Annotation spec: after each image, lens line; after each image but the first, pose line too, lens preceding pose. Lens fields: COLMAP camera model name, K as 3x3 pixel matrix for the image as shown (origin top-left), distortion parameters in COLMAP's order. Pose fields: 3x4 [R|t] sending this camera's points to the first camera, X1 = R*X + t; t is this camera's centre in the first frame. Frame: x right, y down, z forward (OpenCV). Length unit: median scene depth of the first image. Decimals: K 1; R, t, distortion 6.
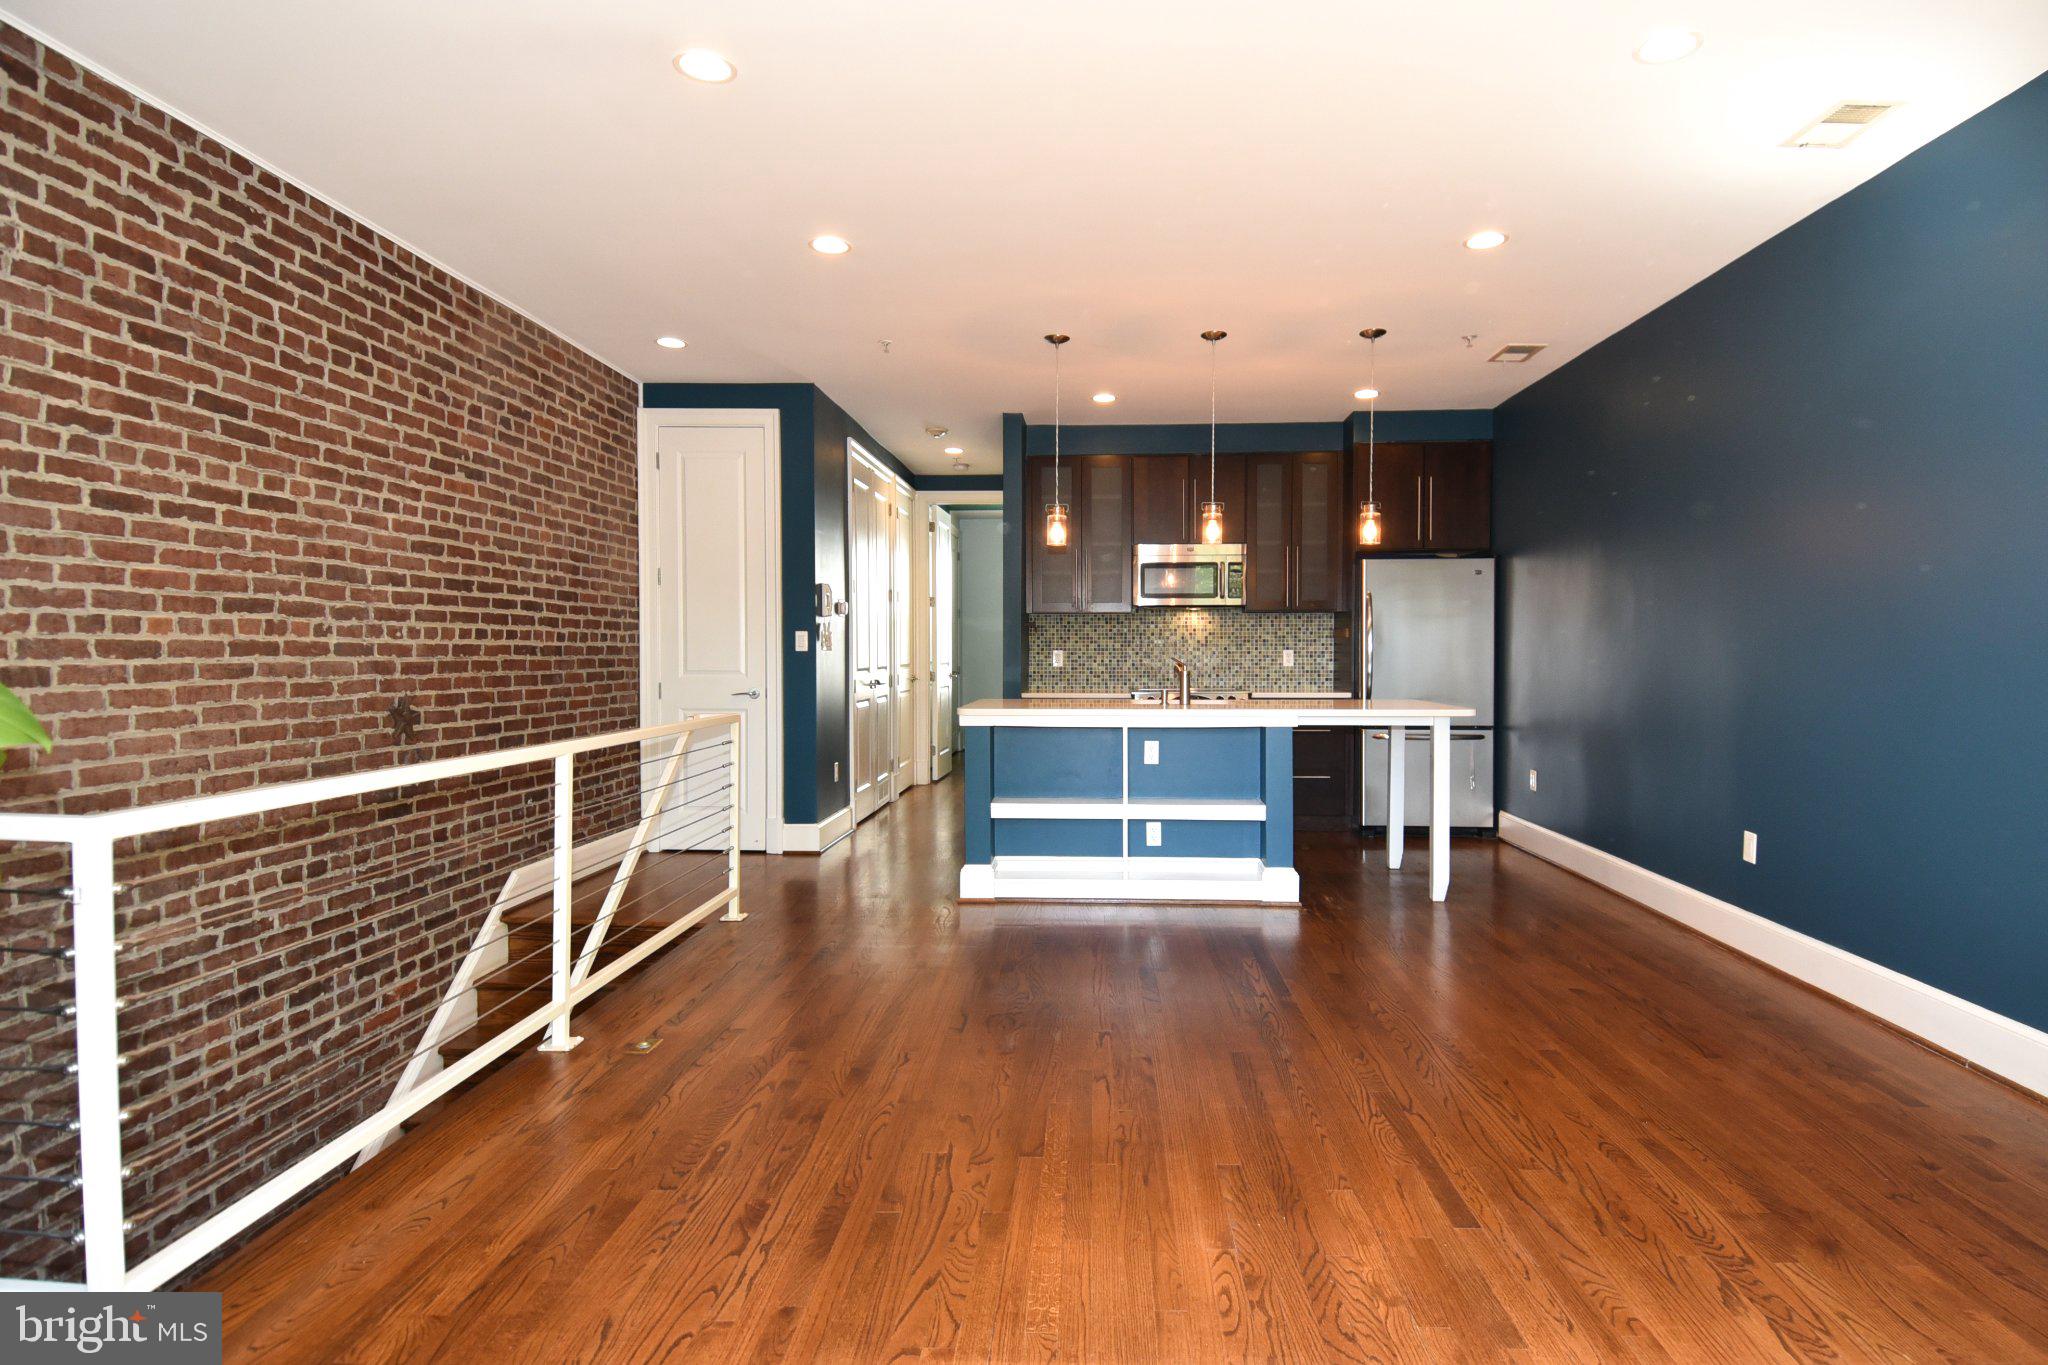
lens RADIAL K [[1096.9, 0, 1091.5], [0, 1096.9, 692.6], [0, 0, 1]] dist [0.037800, -0.042103]
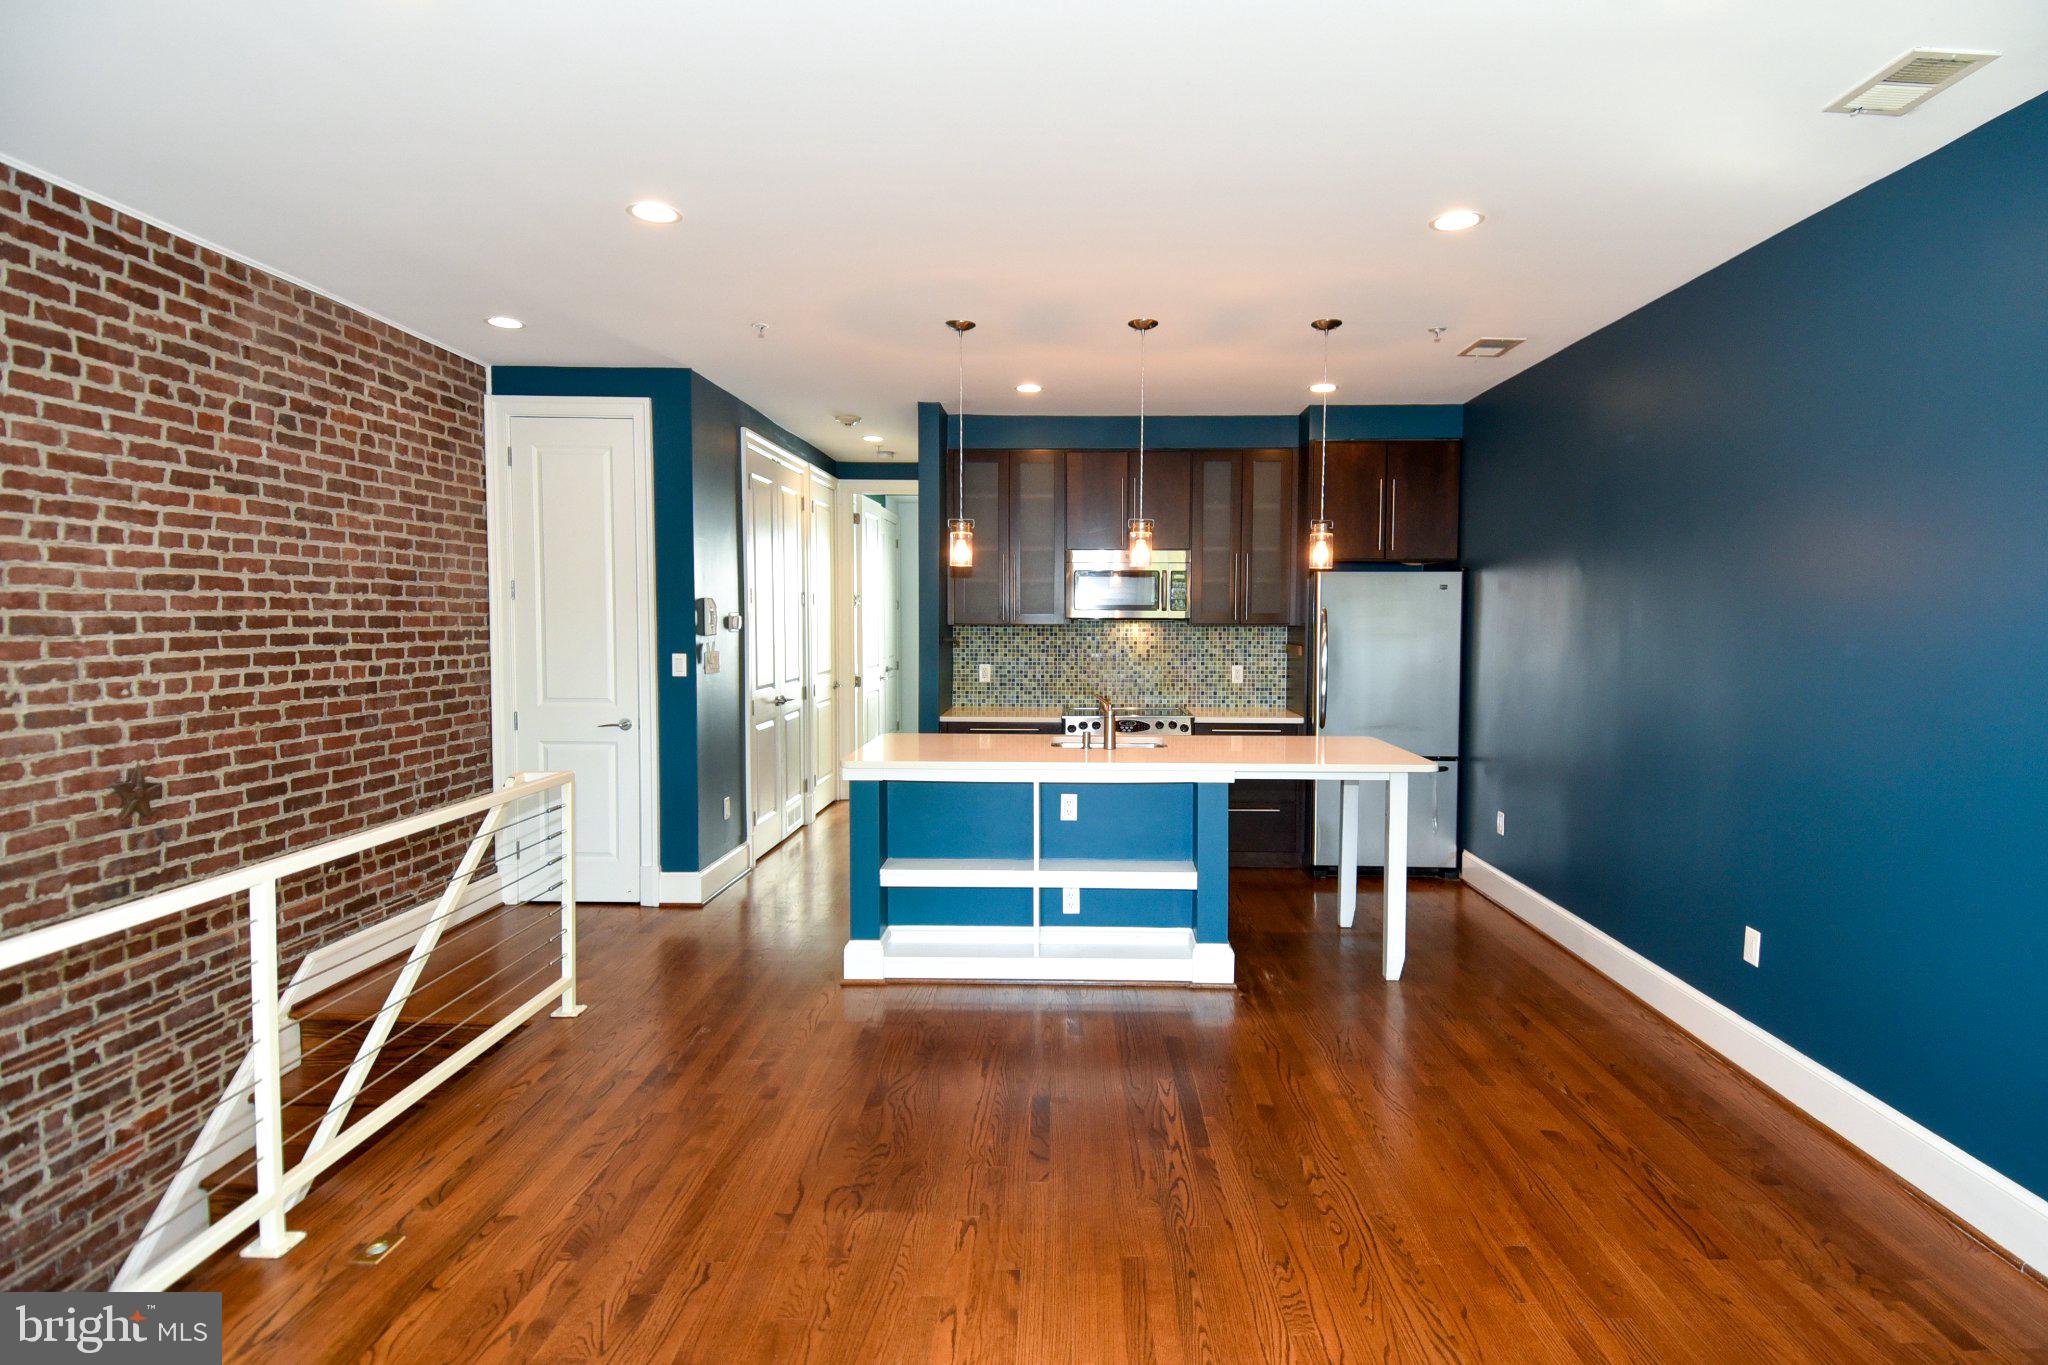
lens RADIAL K [[1096.9, 0, 1093.5], [0, 1096.9, 695.3], [0, 0, 1]] dist [0.037800, -0.042103]
pose [[0.999592, 0.004406, 0.028205, 0.044197], [-0.005347, 0.999429, 0.033368, -0.056822], [-0.028041, -0.033505, 0.999045, 0.118778]]
